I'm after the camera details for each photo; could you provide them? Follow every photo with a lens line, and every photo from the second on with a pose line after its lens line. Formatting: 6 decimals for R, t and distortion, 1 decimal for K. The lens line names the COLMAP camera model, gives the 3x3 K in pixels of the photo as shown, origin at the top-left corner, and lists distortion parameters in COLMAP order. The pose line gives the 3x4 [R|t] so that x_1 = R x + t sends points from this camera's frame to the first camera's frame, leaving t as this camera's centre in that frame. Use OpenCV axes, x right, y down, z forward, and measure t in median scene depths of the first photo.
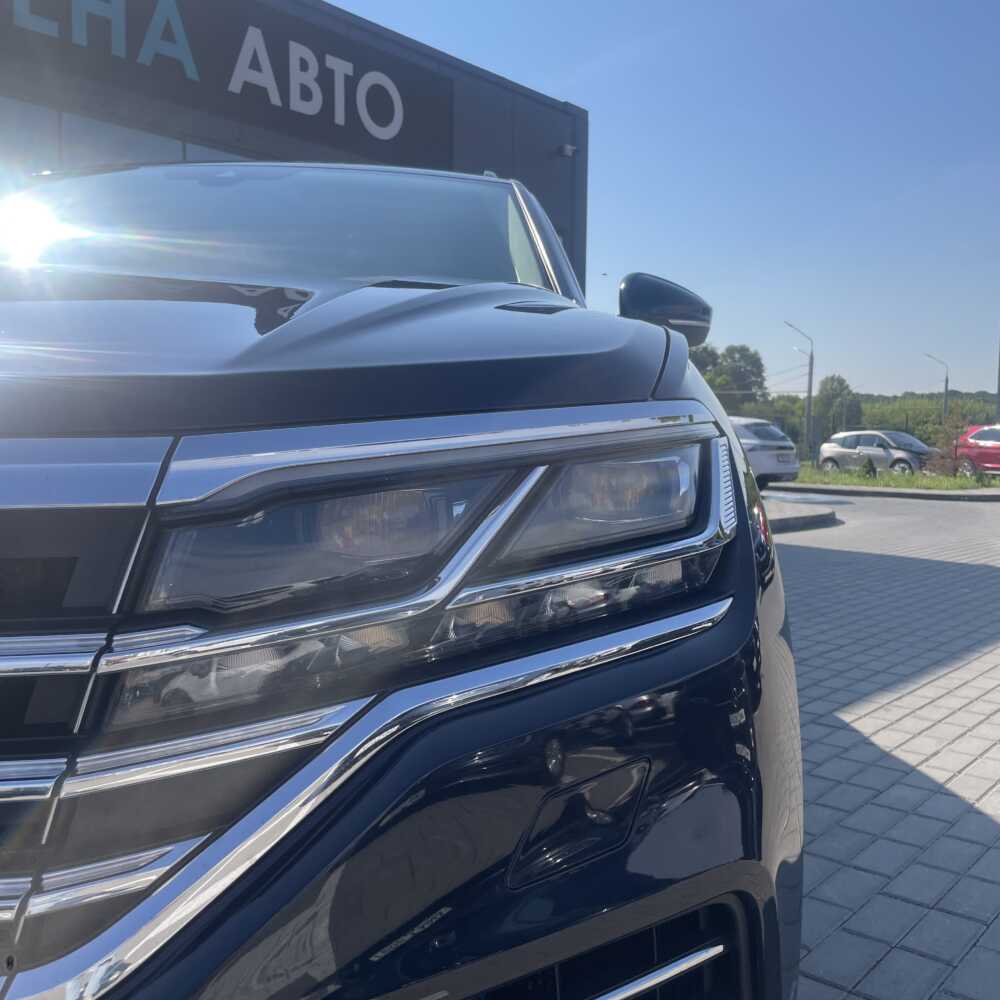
lens RADIAL K [[999.3, 0, 500.0], [0, 999.3, 500.0], [0, 0, 1]] dist [0.084082, -0.103669]
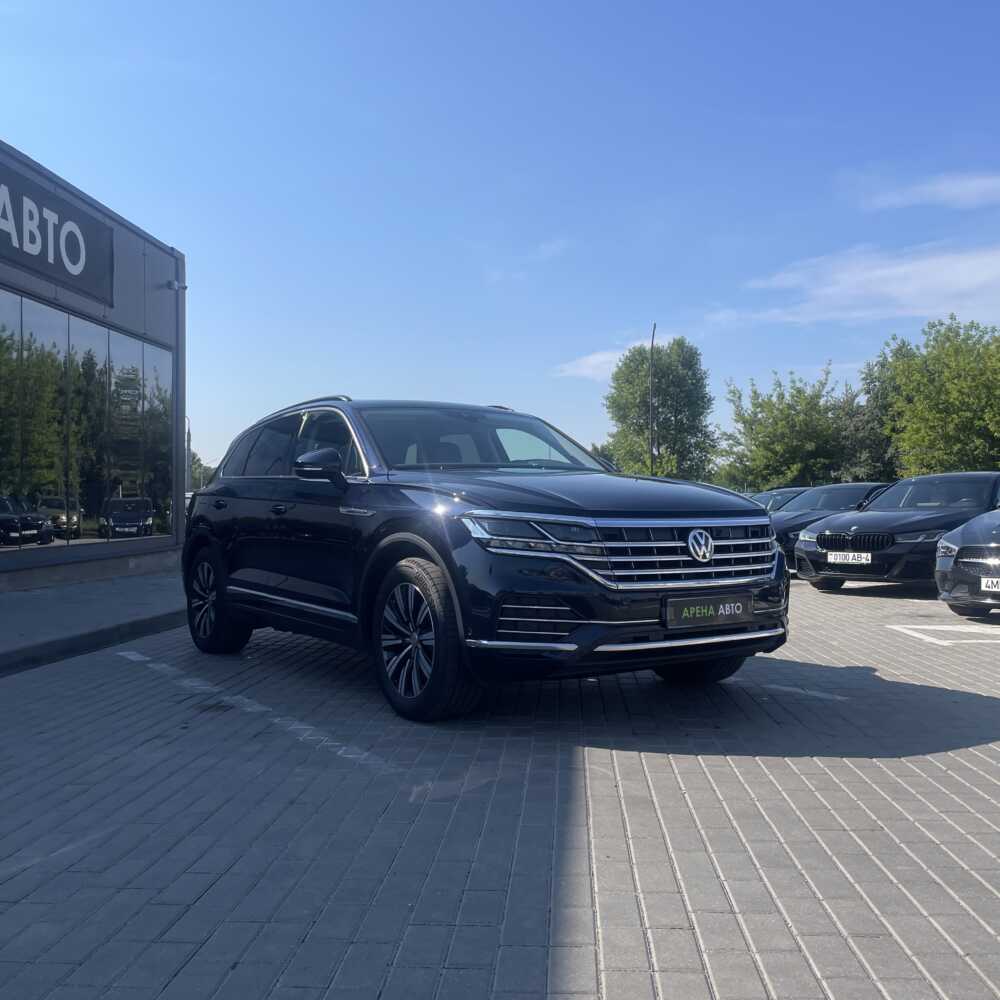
lens RADIAL K [[1028.6, 0, 500.0], [0, 1028.6, 500.0], [0, 0, 1]] dist [0.109430, -0.192026]
pose [[0.800675, -0.009252, 0.599027, -0.258944], [0.052665, 0.997097, -0.054993, 0.005828], [-0.596779, 0.075579, 0.798838, -0.164296]]
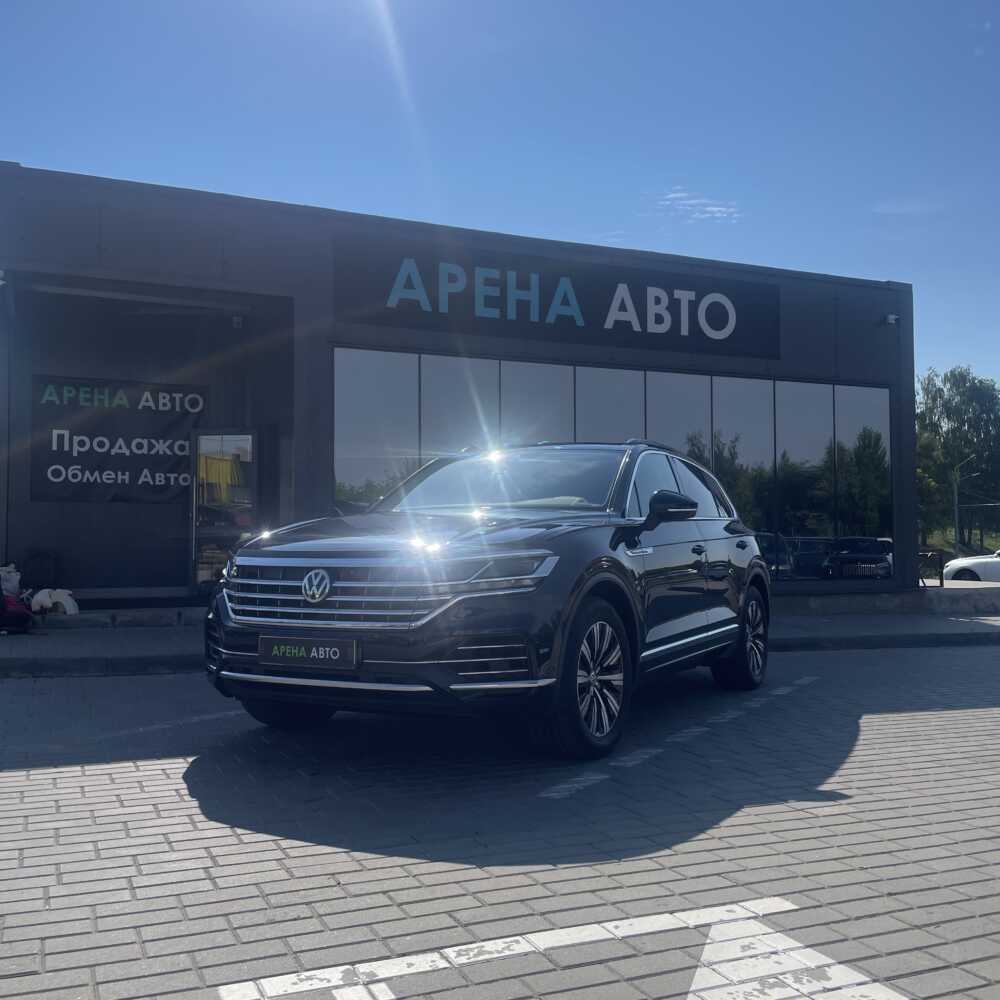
lens RADIAL K [[1028.6, 0, 500.0], [0, 1028.6, 500.0], [0, 0, 1]] dist [0.109430, -0.192026]
pose [[0.900159, -0.032529, -0.434345, 0.122842], [-0.018777, 0.993382, -0.113312, 0.013277], [0.435156, 0.110154, 0.893591, -0.201539]]
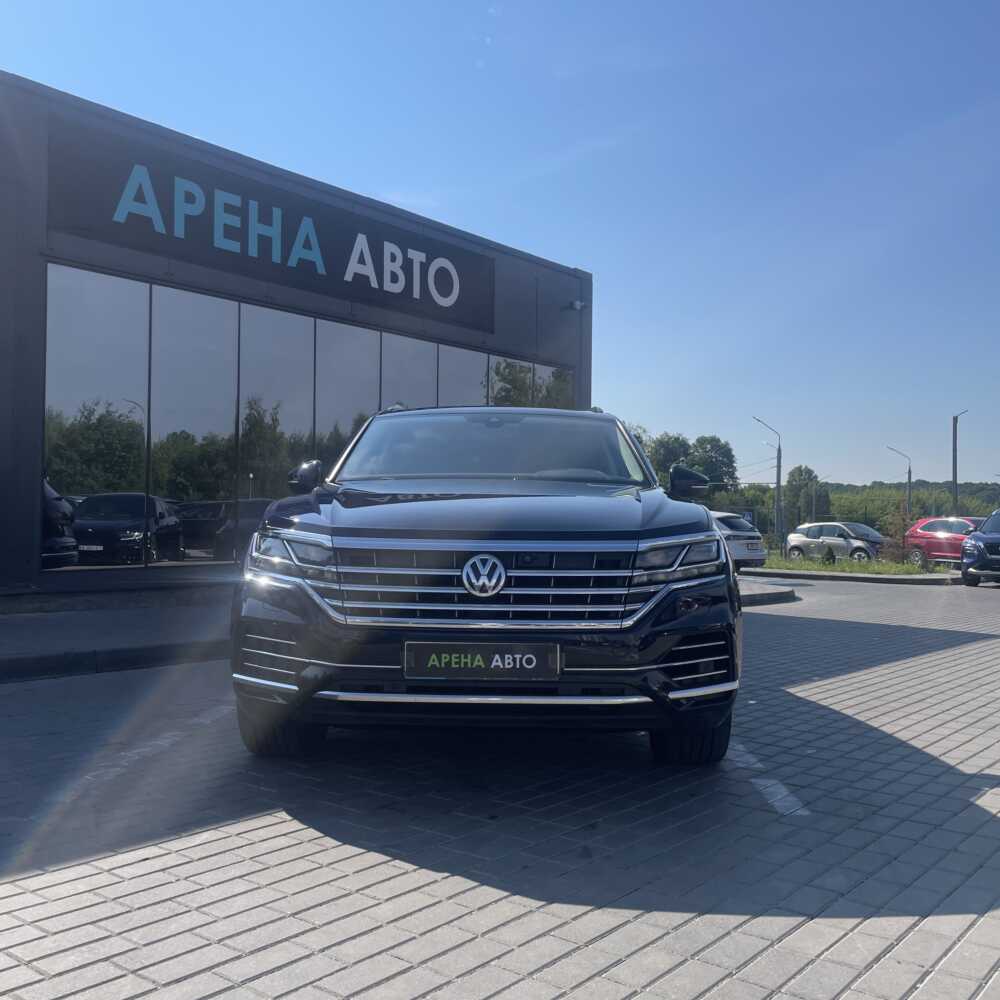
lens RADIAL K [[1028.6, 0, 500.0], [0, 1028.6, 500.0], [0, 0, 1]] dist [0.109430, -0.192026]
pose [[0.999490, 0.002704, 0.031818, -0.048547], [0.000057, 0.996255, -0.086466, 0.008470], [-0.031932, 0.086424, 0.995747, -0.189305]]
